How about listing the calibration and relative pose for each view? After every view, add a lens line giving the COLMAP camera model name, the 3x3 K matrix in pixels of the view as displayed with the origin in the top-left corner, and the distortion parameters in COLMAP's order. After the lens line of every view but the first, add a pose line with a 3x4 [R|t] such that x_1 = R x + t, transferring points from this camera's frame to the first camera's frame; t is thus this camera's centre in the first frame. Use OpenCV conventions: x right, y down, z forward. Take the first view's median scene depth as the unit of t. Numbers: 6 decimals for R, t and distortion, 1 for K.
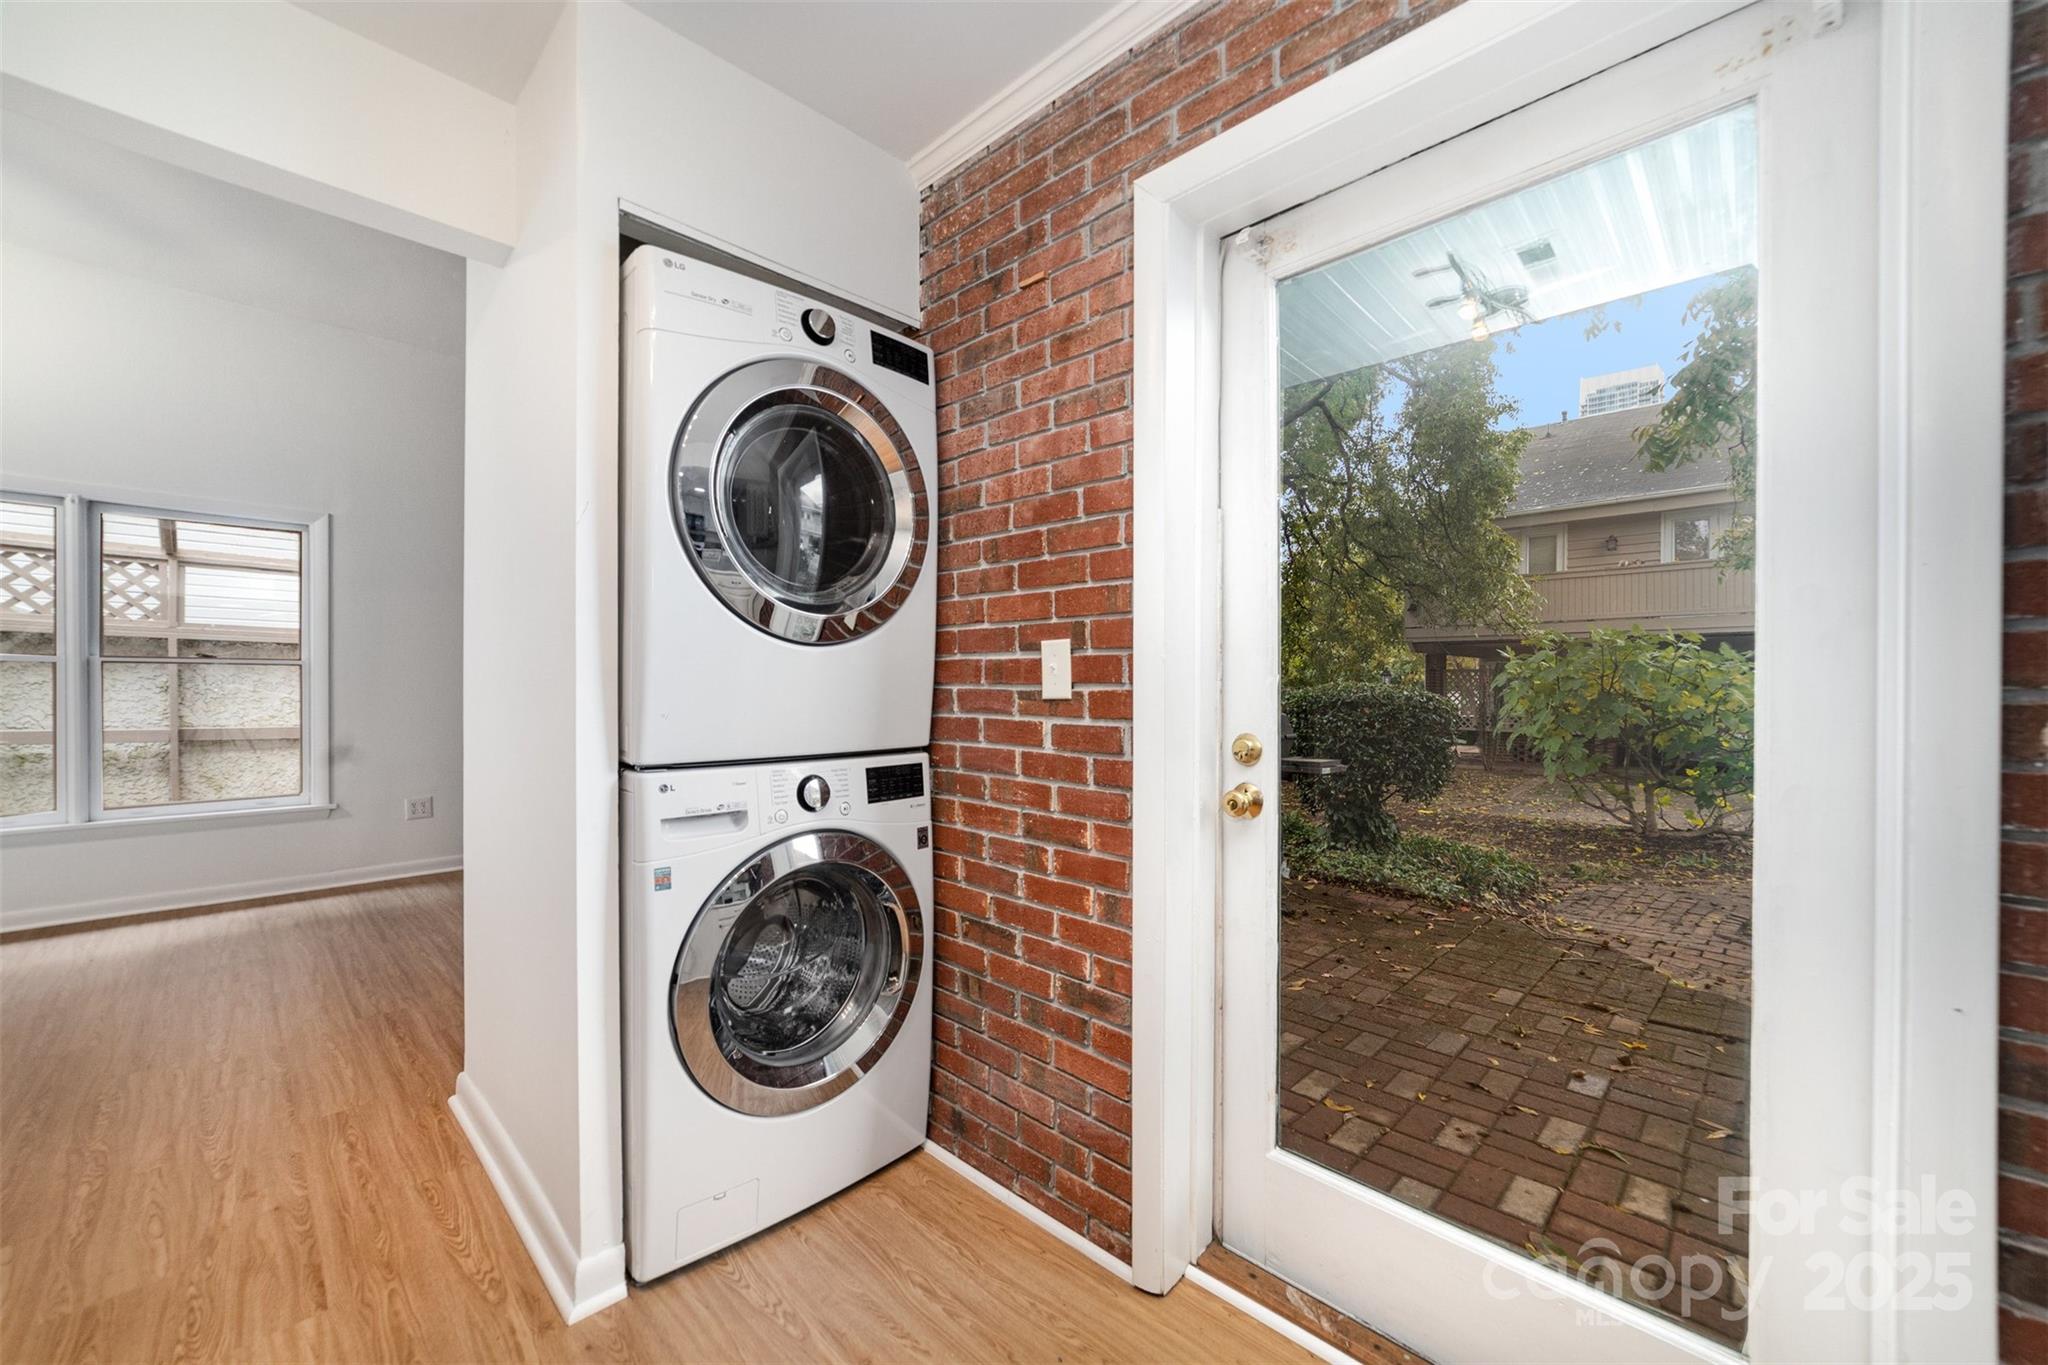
lens RADIAL K [[792.6, 0, 1027.1], [0, 792.6, 687.3], [0, 0, 1]] dist [-0.021583, 0.009465]
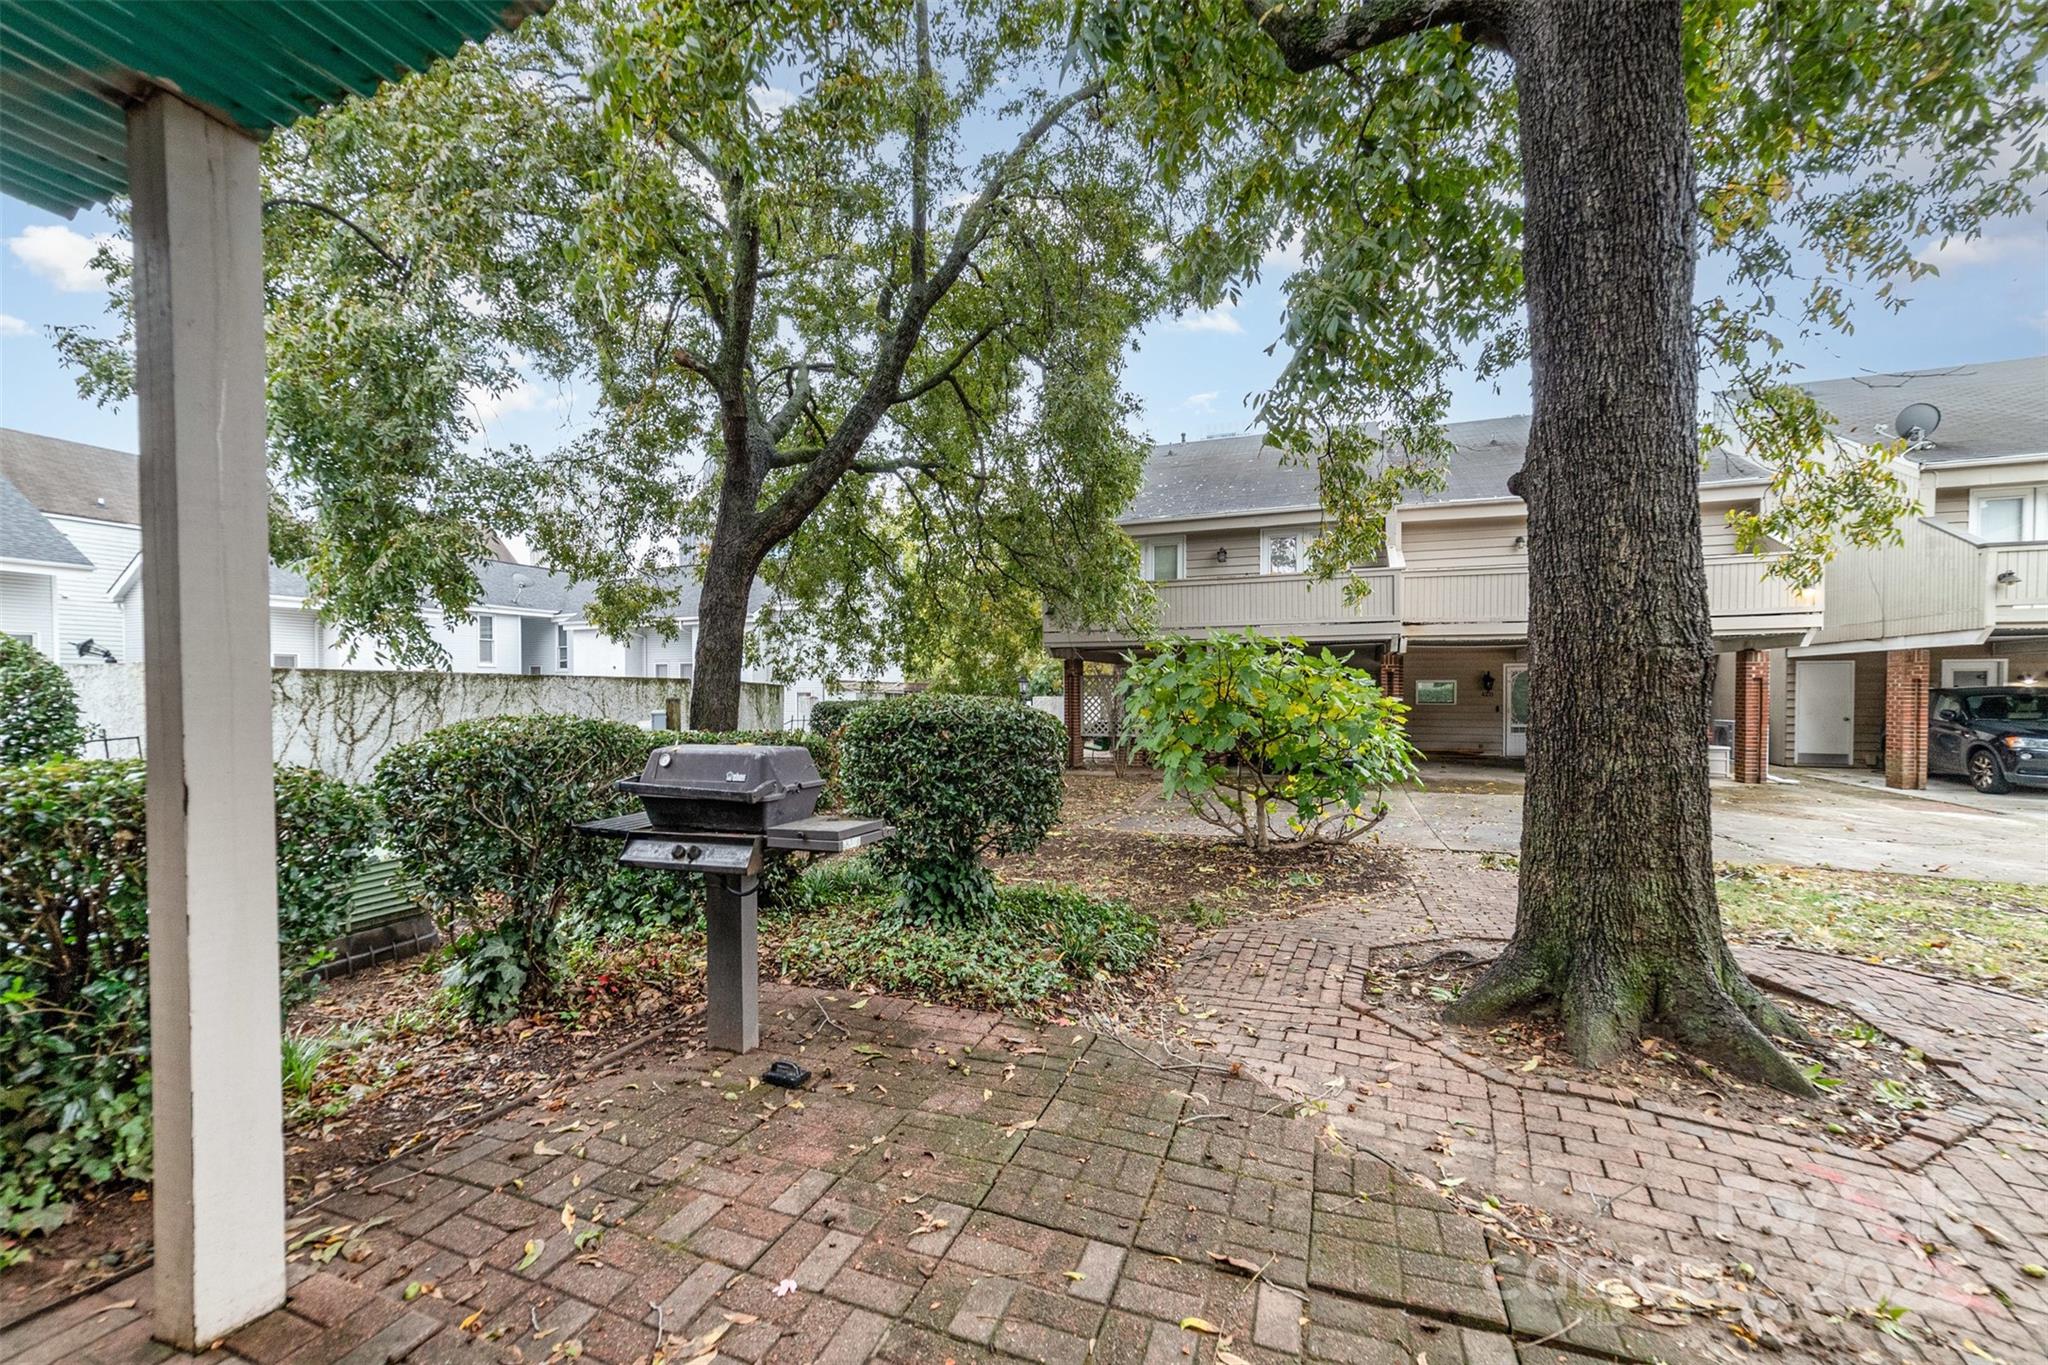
lens RADIAL K [[792.6, 0, 1027.1], [0, 792.6, 687.3], [0, 0, 1]] dist [-0.021583, 0.009465]
pose [[0.920016, -0.006387, 0.391829, 0.162824], [0.008896, 0.999950, -0.004588, -0.007065], [-0.391780, 0.007707, 0.920026, 0.234915]]
